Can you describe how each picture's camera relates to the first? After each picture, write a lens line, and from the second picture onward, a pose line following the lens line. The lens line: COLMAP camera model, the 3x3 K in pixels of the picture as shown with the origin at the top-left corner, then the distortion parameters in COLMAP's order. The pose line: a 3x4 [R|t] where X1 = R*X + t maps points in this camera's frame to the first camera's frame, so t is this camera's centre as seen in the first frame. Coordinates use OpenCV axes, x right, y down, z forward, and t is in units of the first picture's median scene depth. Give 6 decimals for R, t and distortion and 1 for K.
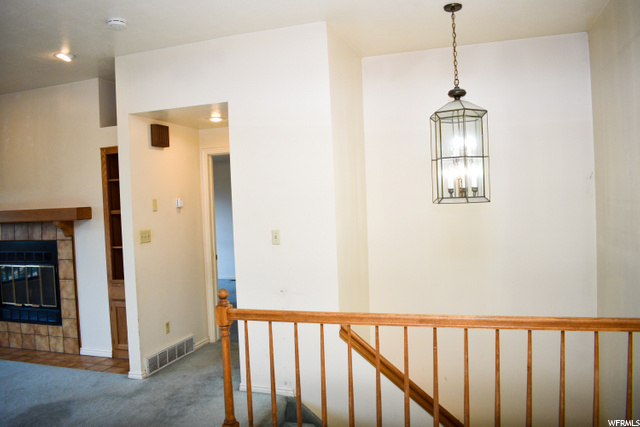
lens RADIAL K [[501.2, 0, 319.4], [0, 501.2, 216.5], [0, 0, 1]] dist [-0.074893, 0.002989]
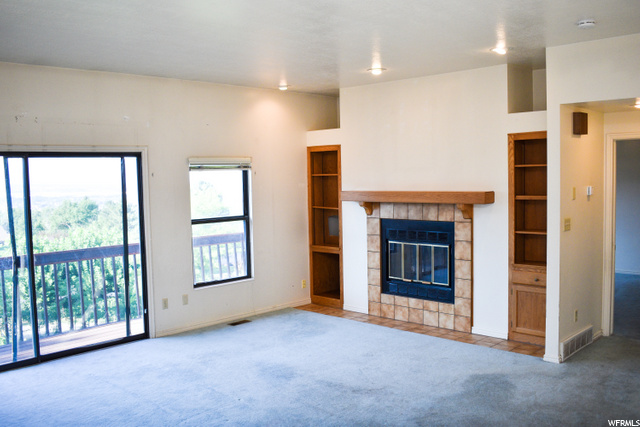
lens RADIAL K [[600.4, 0, 321.2], [0, 600.4, 212.4], [0, 0, 1]] dist [-0.069103, 0.000000]
pose [[0.902322, 0.046487, -0.428549, -0.248817], [-0.028741, 0.998444, 0.047792, -0.024228], [0.430104, -0.030806, 0.902253, -0.267304]]
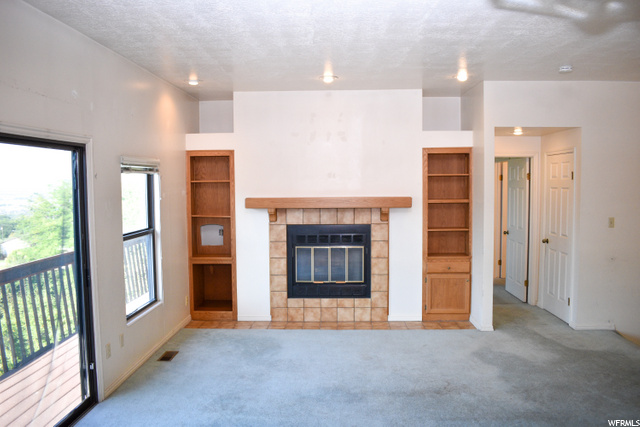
lens RADIAL K [[501.2, 0, 321.3], [0, 501.2, 210.4], [0, 0, 1]] dist [-0.074893, 0.002989]
pose [[0.958904, 0.014351, 0.283368, -0.991117], [-0.018500, 0.999757, 0.011972, 0.003907], [-0.283127, -0.016723, 0.958937, -0.102611]]
